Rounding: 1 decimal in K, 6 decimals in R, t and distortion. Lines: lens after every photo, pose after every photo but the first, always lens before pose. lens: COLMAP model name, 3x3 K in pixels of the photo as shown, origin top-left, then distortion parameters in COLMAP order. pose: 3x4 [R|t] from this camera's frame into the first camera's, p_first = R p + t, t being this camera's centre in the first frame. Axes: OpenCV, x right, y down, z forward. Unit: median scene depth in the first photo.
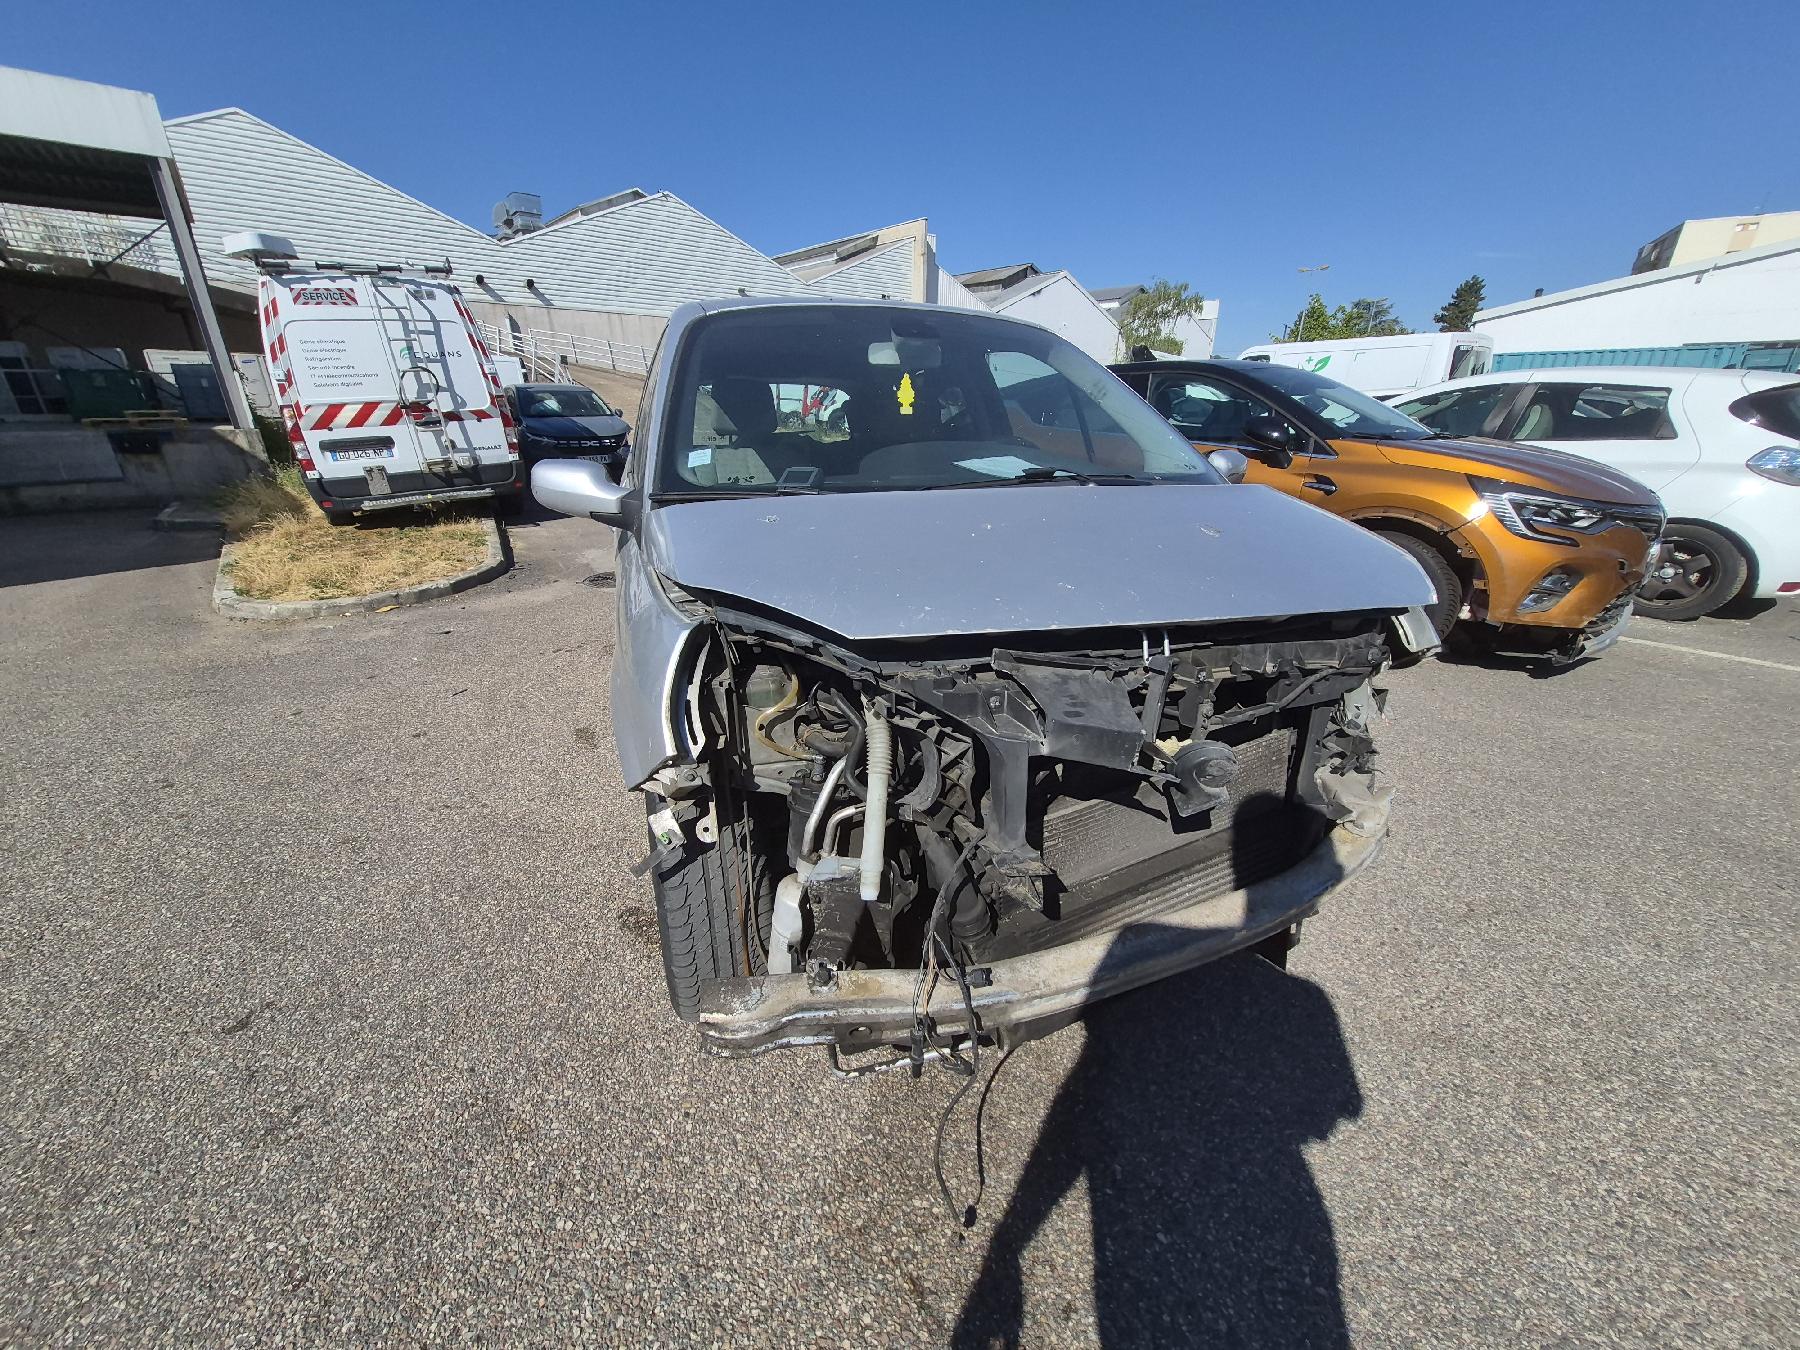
lens RADIAL K [[702.8, 0, 896.6], [0, 702.8, 671.8], [0, 0, 1]] dist [0.009228, -0.002969]
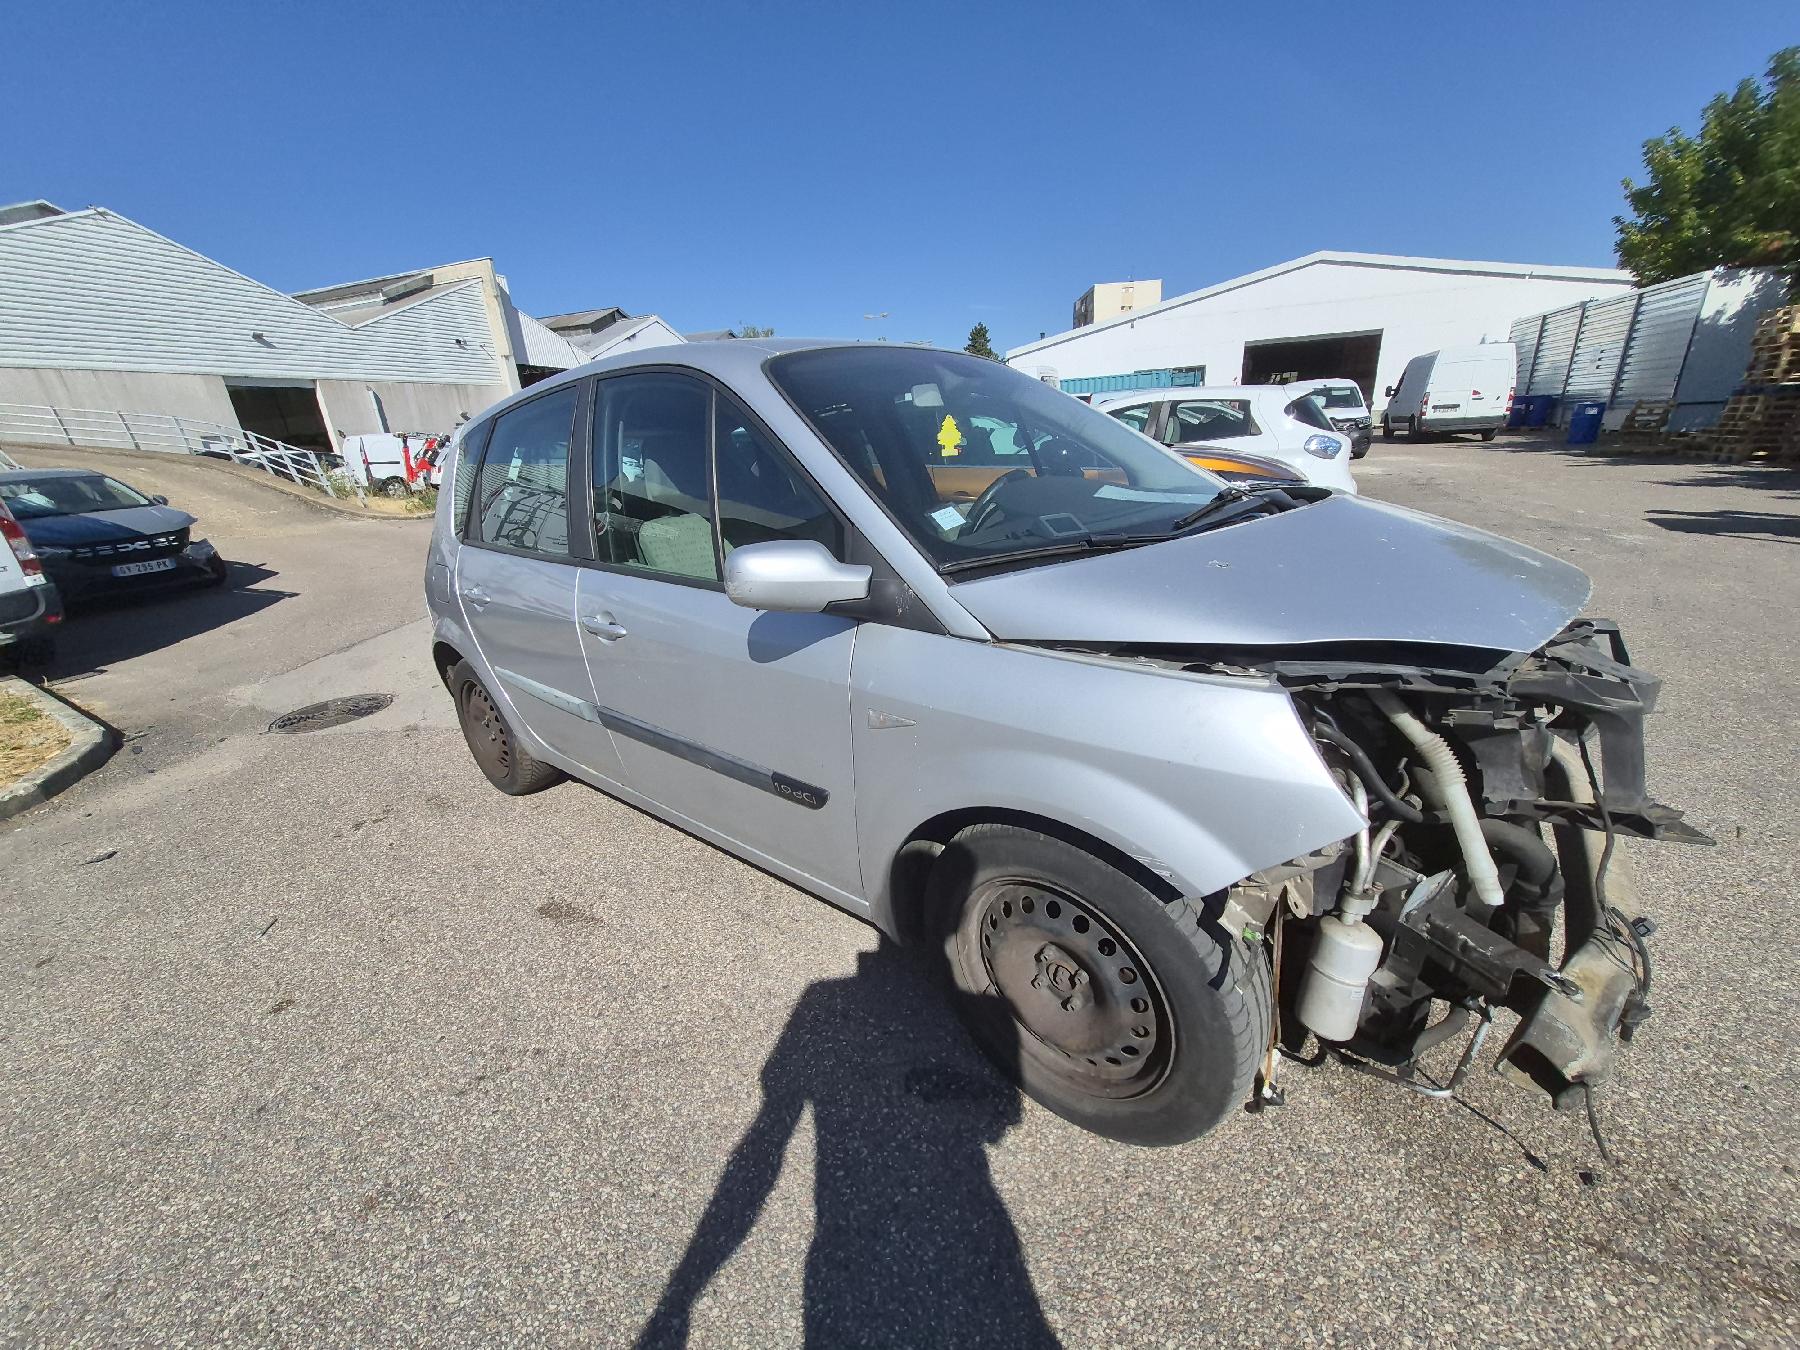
lens RADIAL K [[702.8, 0, 905.8], [0, 702.8, 671.0], [0, 0, 1]] dist [0.009228, -0.002969]
pose [[0.866368, -0.219271, 0.448695, -0.103417], [0.241800, 0.970299, 0.007290, -0.019199], [-0.436966, 0.102179, 0.893655, 0.036453]]
